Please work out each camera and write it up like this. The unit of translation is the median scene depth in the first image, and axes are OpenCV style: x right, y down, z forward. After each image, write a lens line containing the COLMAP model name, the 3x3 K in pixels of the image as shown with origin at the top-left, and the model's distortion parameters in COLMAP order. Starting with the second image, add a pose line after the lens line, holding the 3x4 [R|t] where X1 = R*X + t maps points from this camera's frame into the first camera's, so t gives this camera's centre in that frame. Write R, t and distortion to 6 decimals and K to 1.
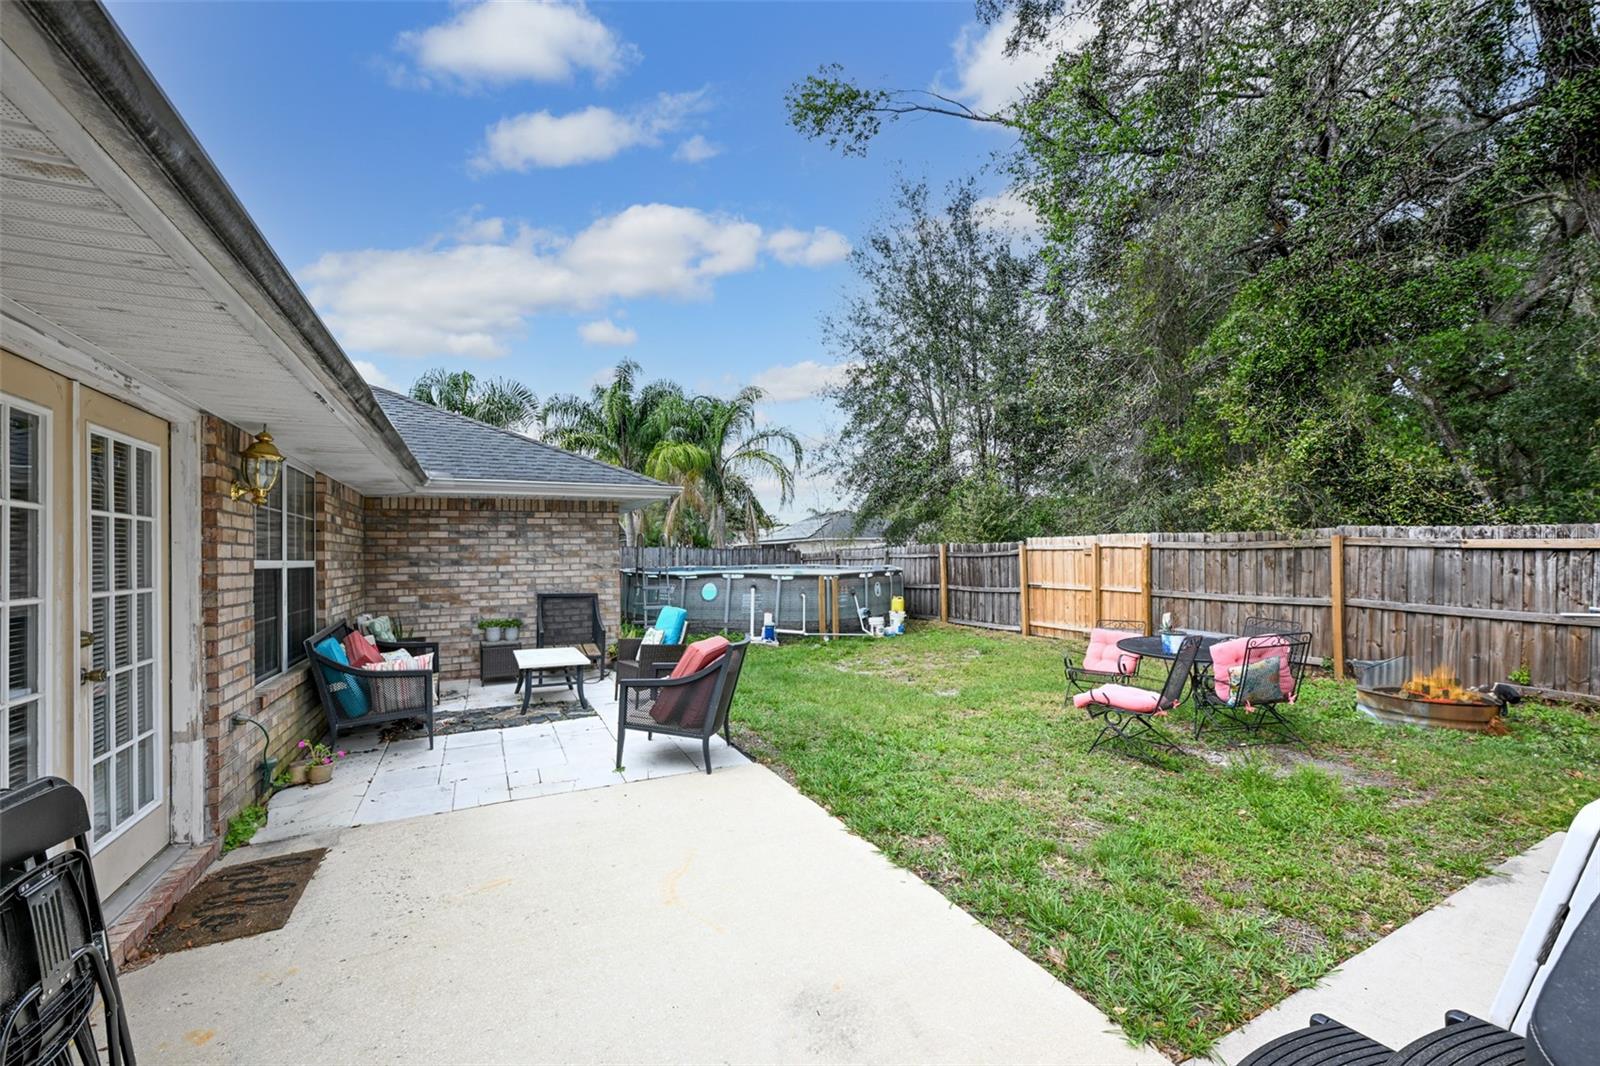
lens RADIAL K [[648.5, 0, 799.5], [0, 648.5, 554.6], [0, 0, 1]] dist [0.000592, -0.000009]
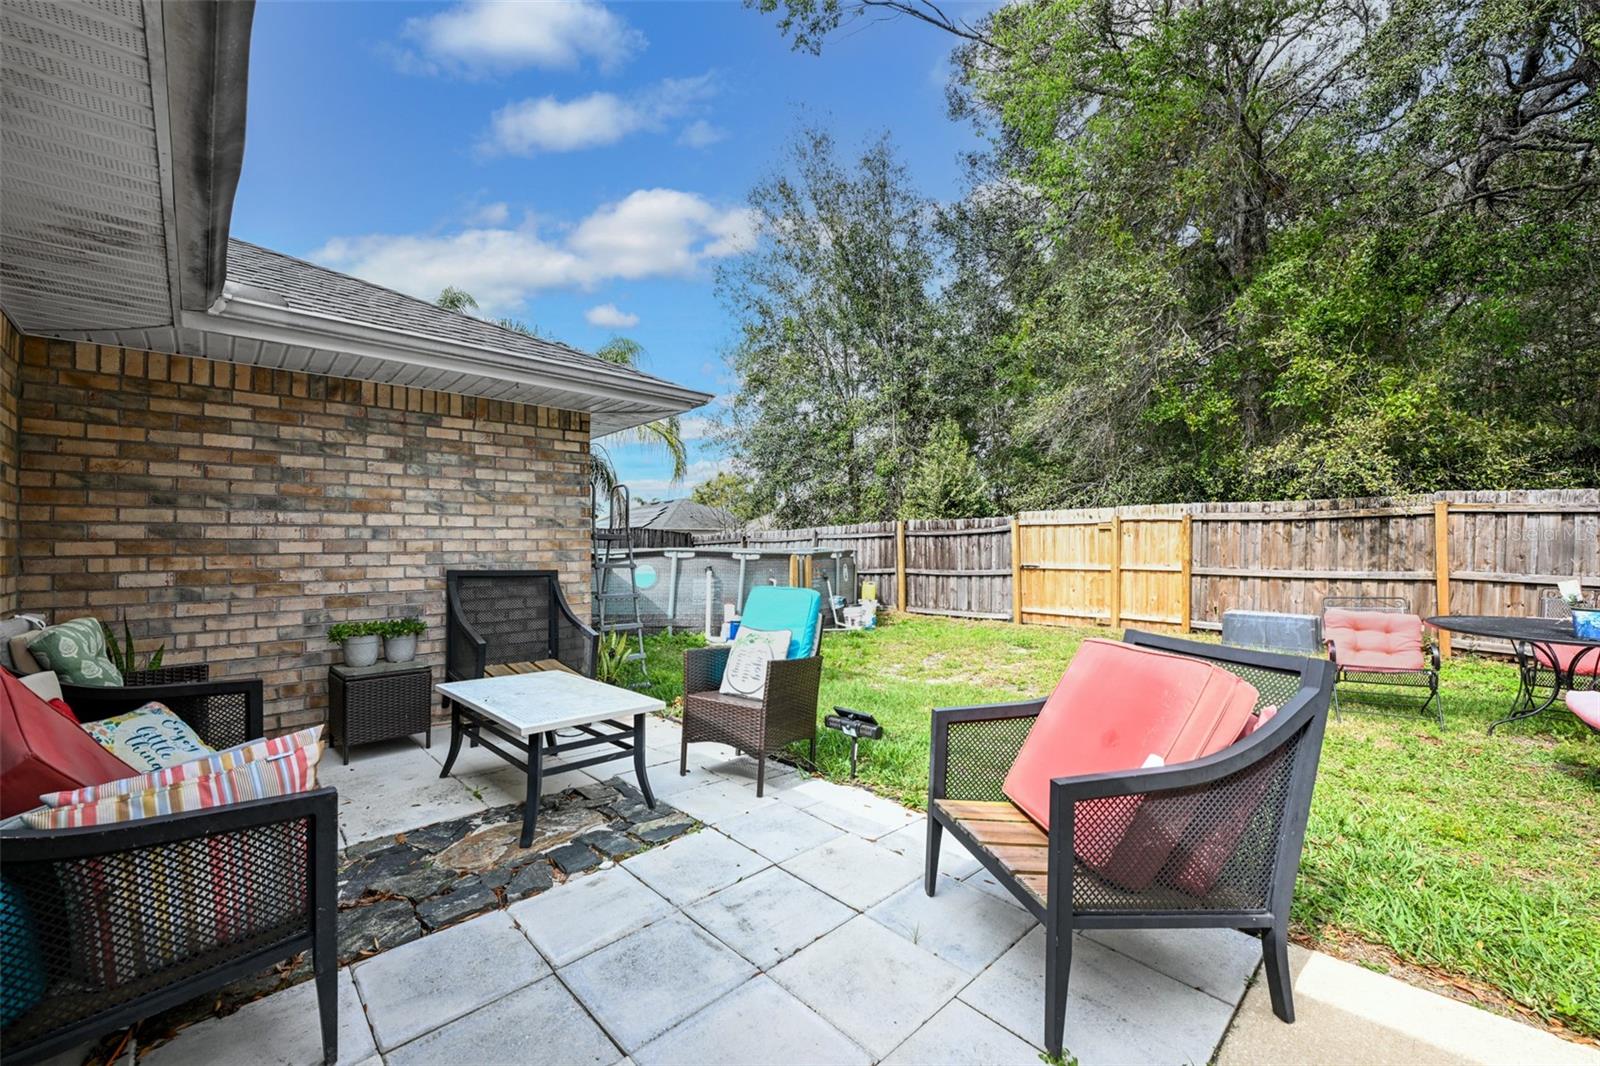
lens RADIAL K [[637.5, 0, 801.9], [0, 637.5, 540.8], [0, 0, 1]] dist [-0.001832, 0.000125]
pose [[0.952233, 0.009779, 0.305216, -0.292864], [-0.005102, 0.999857, -0.016120, 0.044076], [-0.305330, 0.013792, 0.952147, 0.425027]]
